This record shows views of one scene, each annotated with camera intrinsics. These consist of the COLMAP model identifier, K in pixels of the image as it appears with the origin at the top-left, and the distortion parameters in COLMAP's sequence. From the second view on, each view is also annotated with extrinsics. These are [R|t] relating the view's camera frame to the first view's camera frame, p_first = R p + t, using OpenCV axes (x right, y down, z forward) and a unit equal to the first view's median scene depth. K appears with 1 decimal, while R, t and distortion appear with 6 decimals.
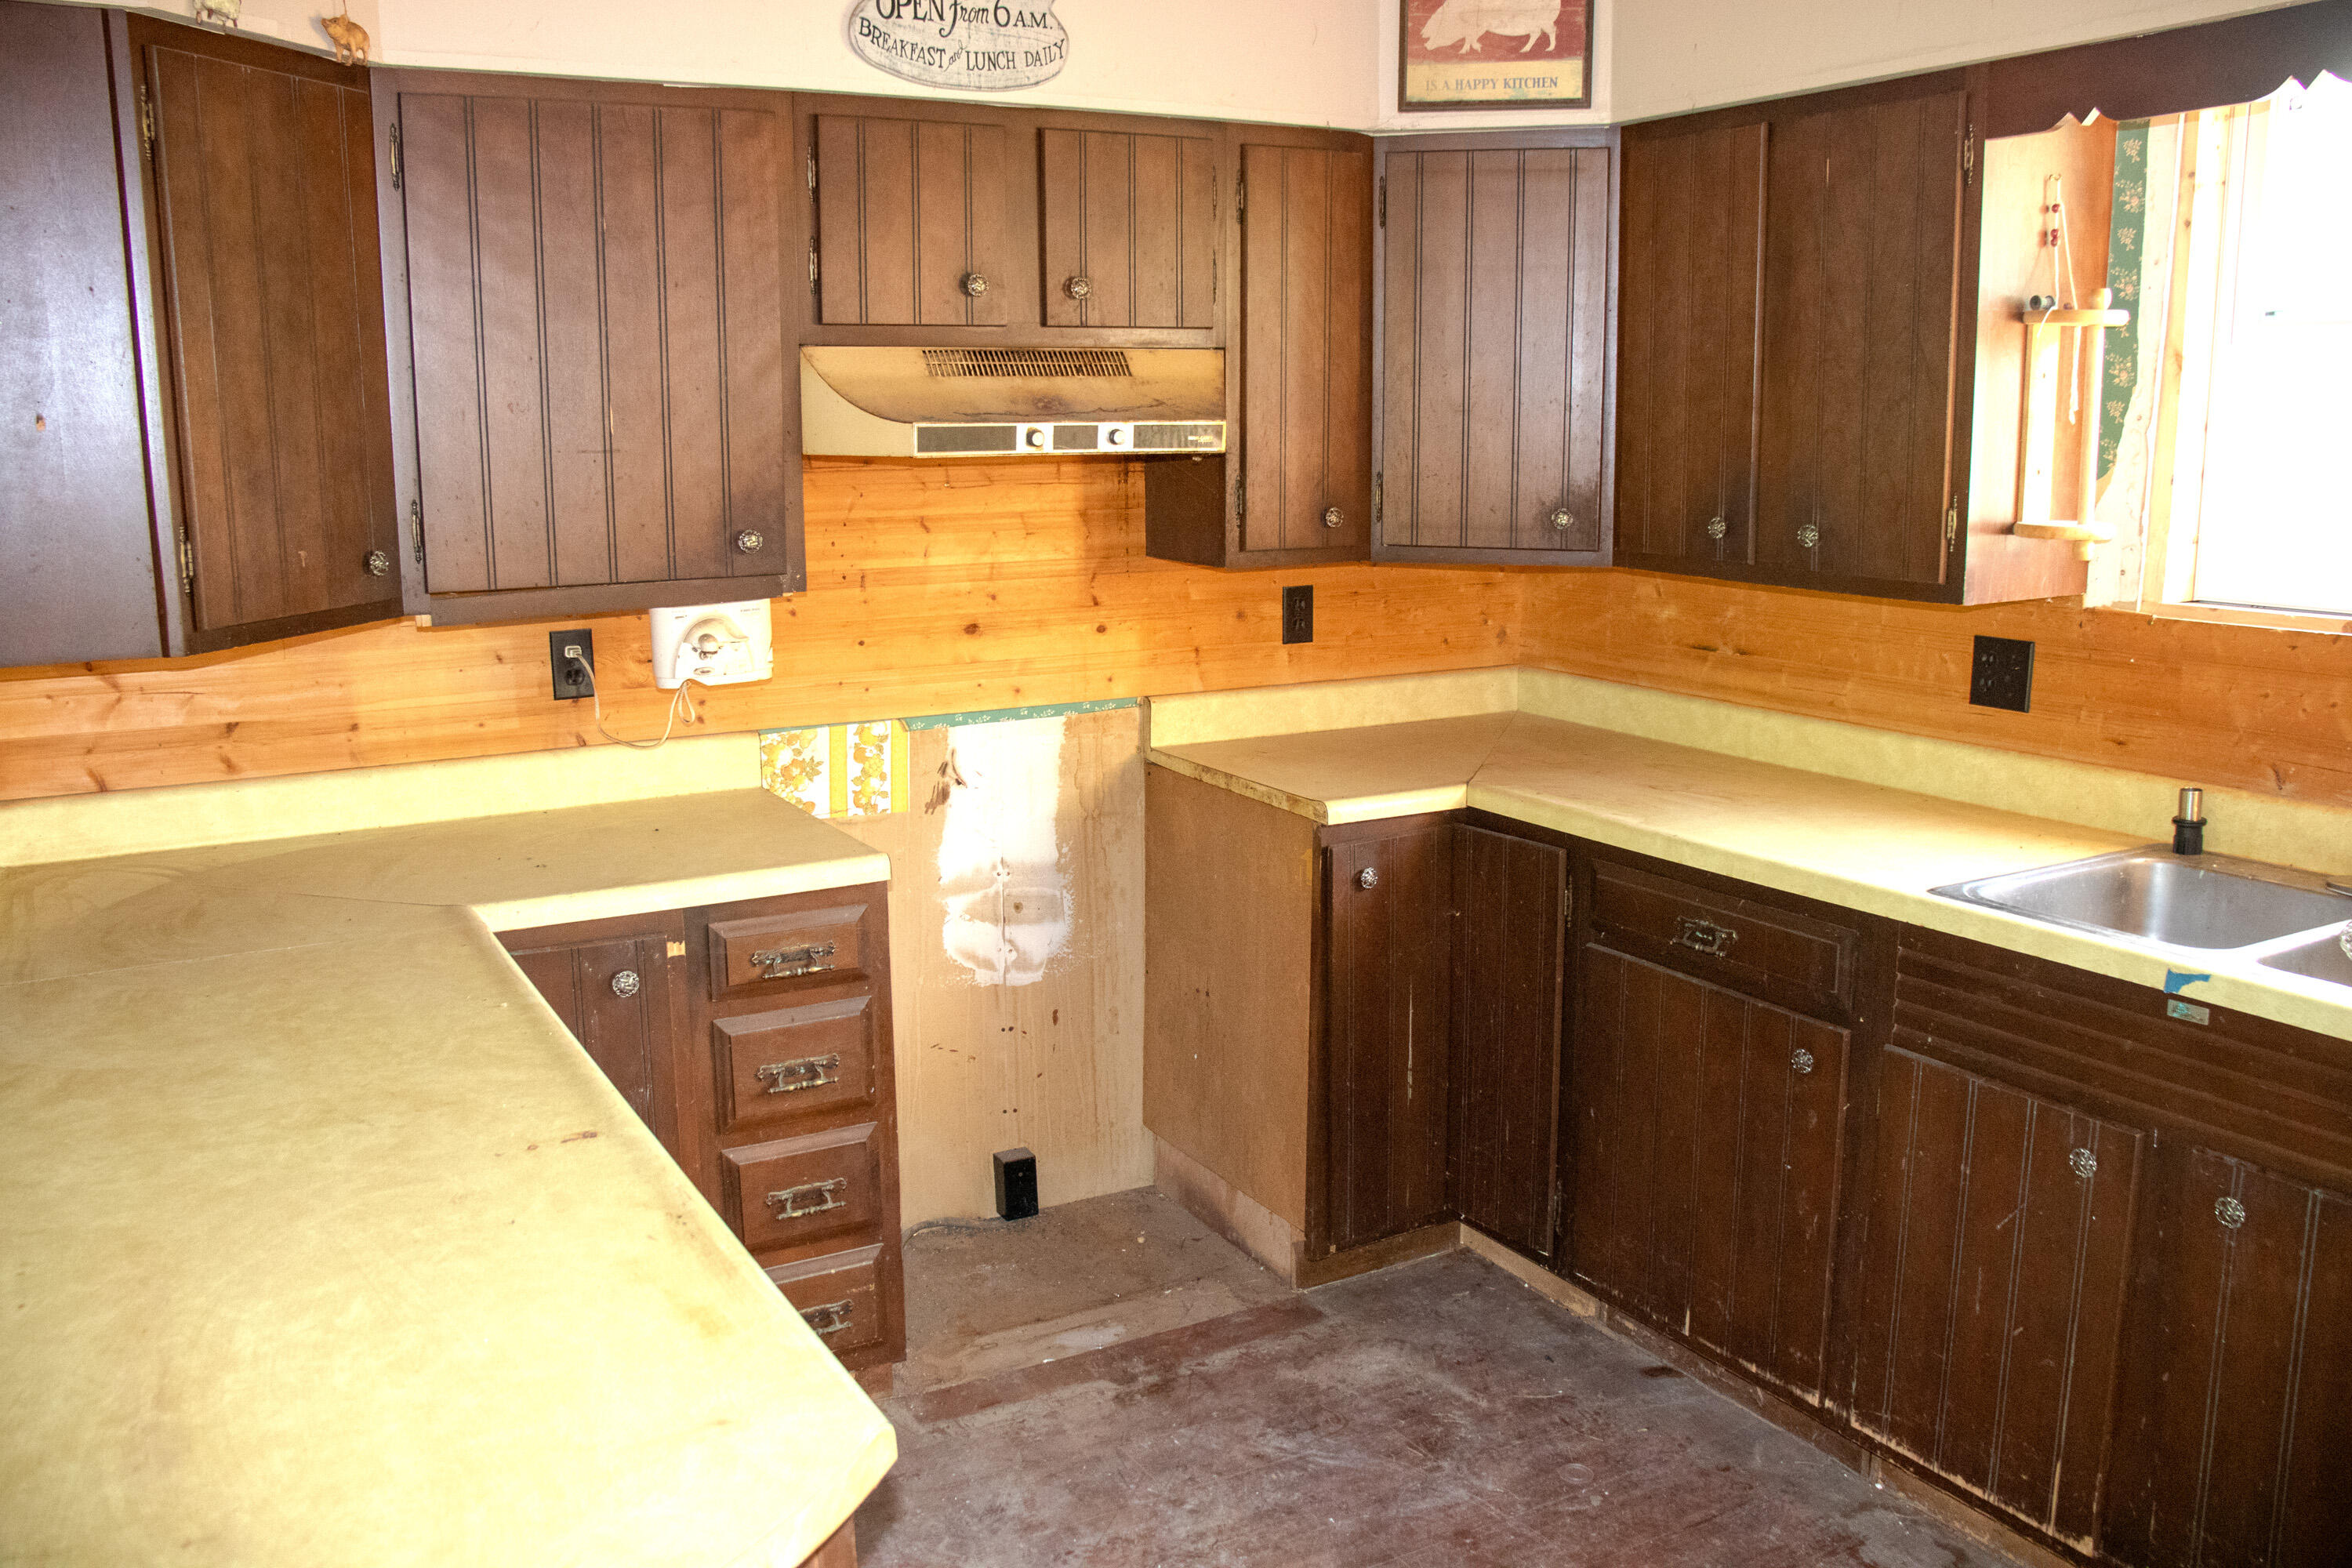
lens RADIAL K [[1935.0, 0, 1168.5], [0, 1935.0, 793.2], [0, 0, 1]] dist [-0.181344, 0.163182]
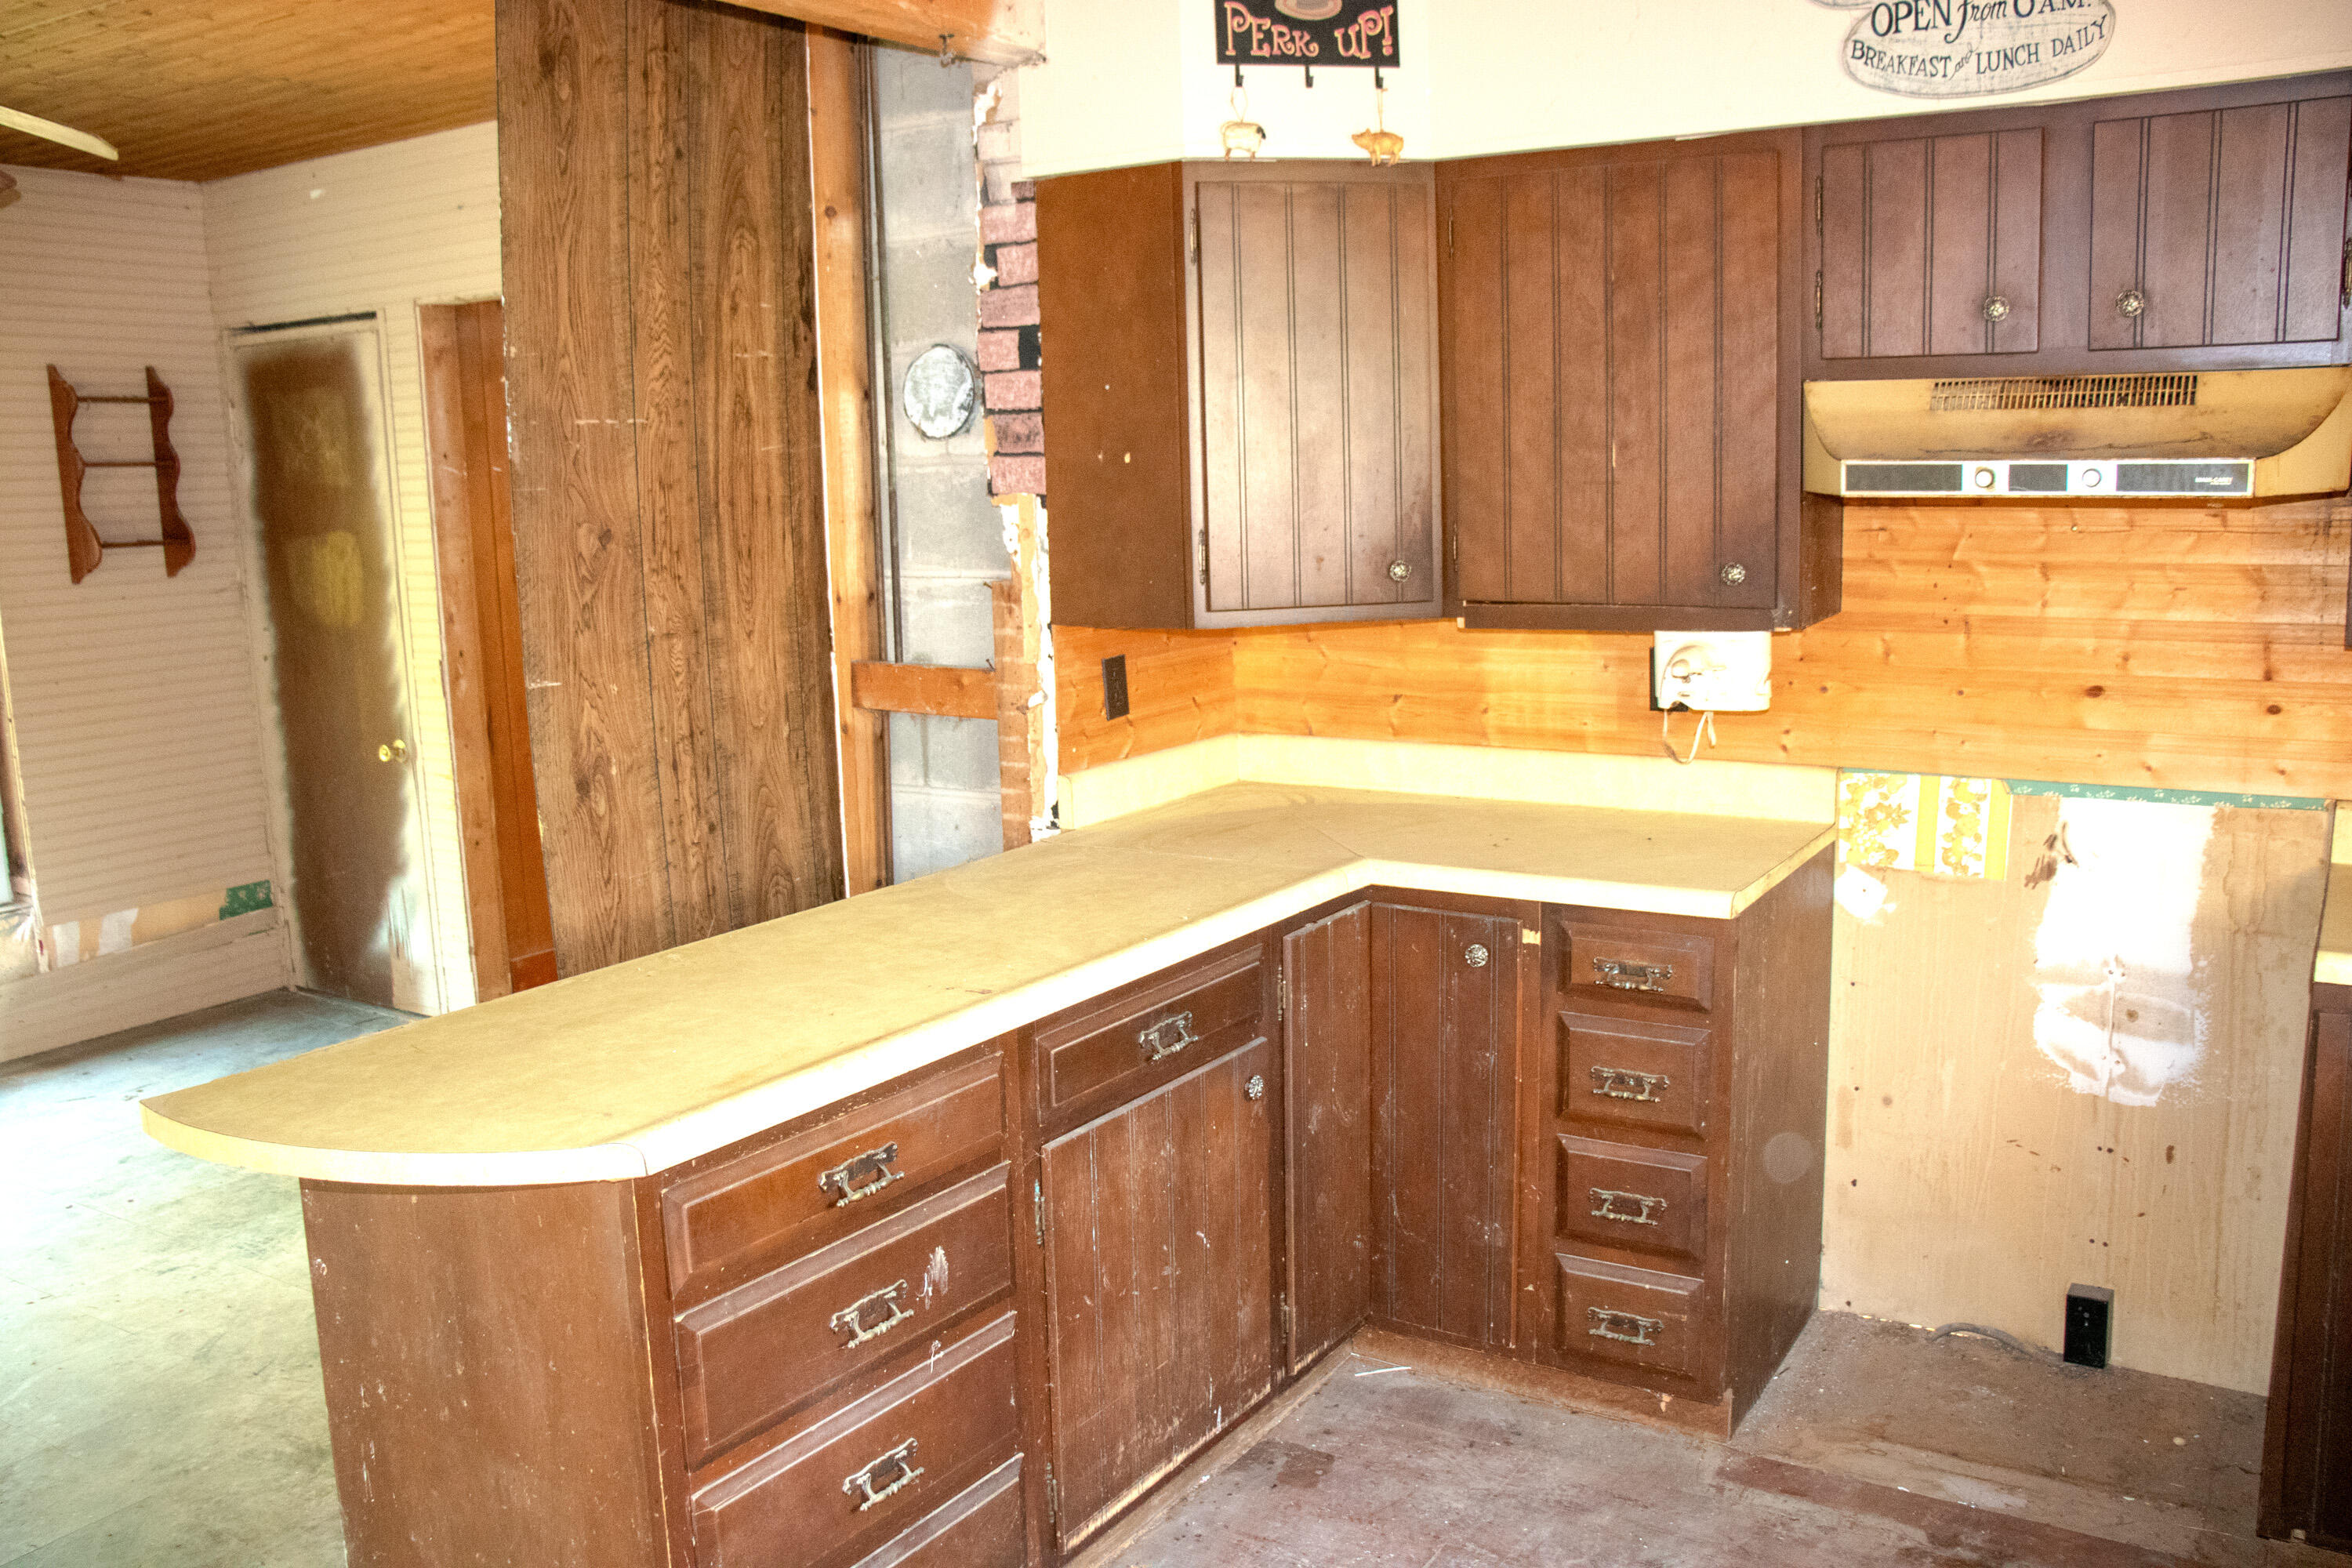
lens RADIAL K [[1935.0, 0, 1168.5], [0, 1935.0, 793.2], [0, 0, 1]] dist [-0.181344, 0.163182]
pose [[0.465943, 0.141539, -0.873421, 0.495703], [-0.149917, 0.985479, 0.079722, -0.046973], [0.872022, 0.093795, 0.480397, 0.234365]]
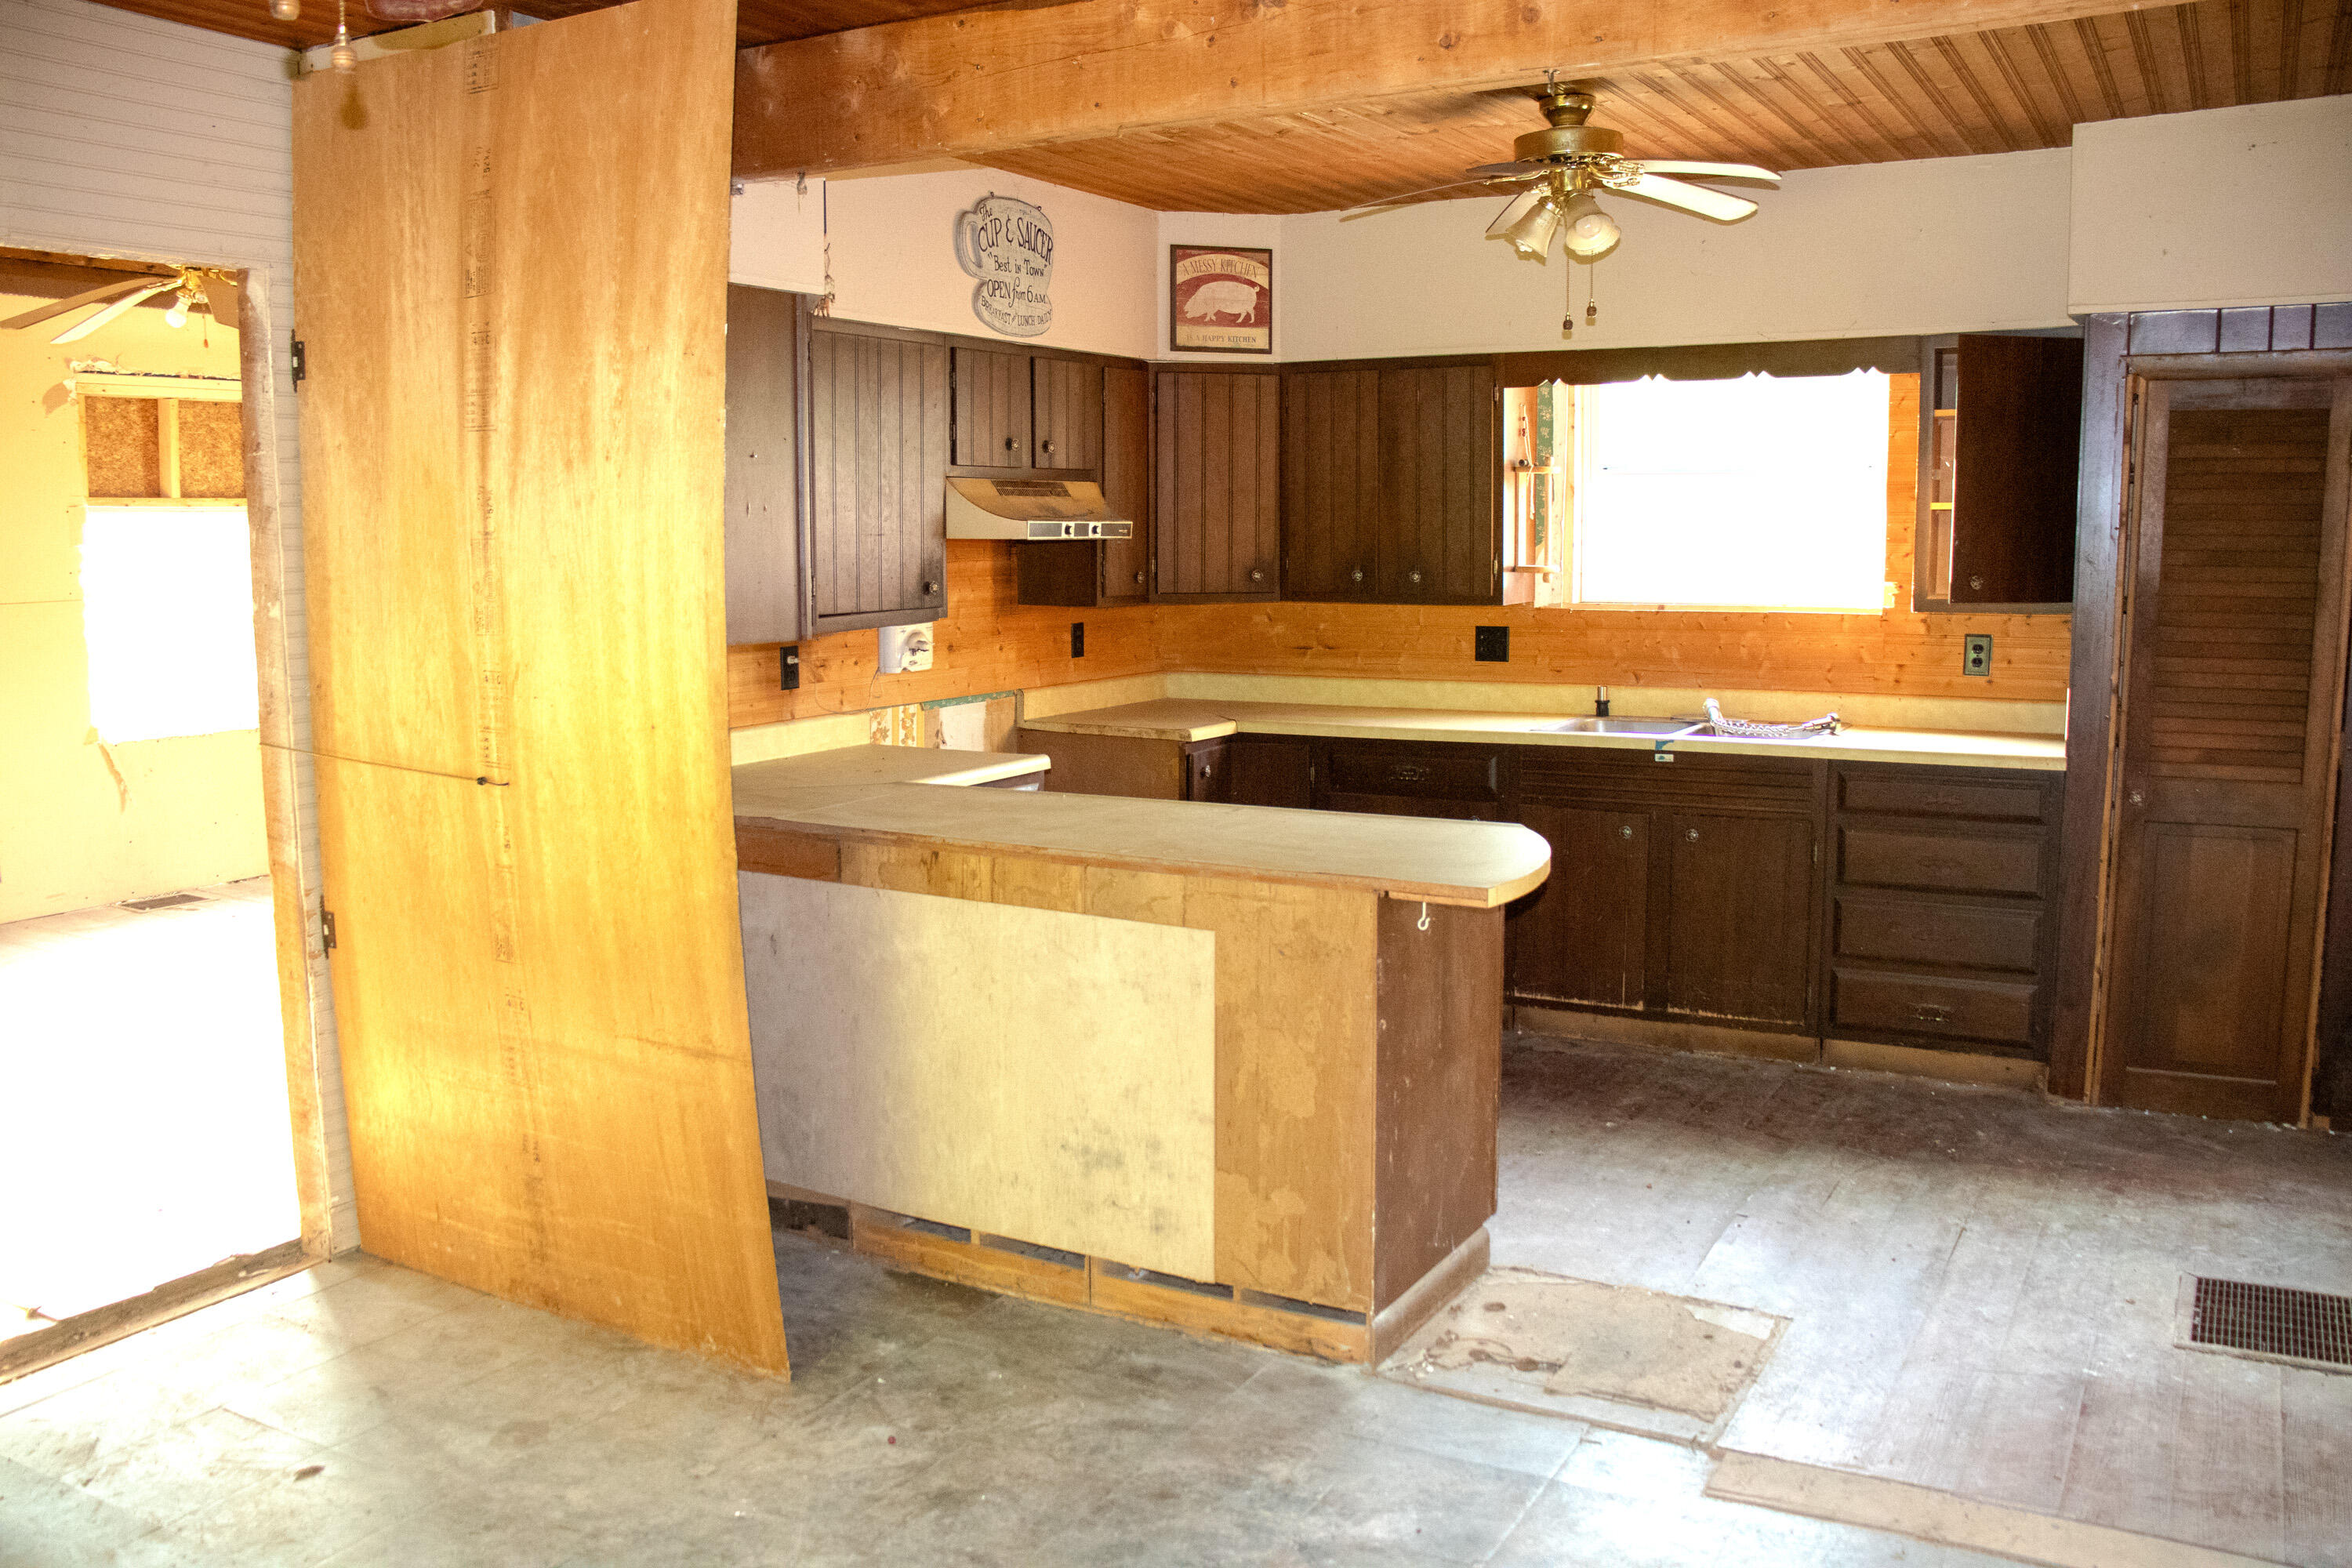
lens RADIAL K [[1935.0, 0, 1168.5], [0, 1935.0, 793.2], [0, 0, 1]] dist [-0.181344, 0.163182]
pose [[0.861202, -0.067672, 0.503738, -0.845765], [0.099466, 0.994373, -0.036466, 0.127285], [-0.498436, 0.081509, 0.863086, -0.551319]]
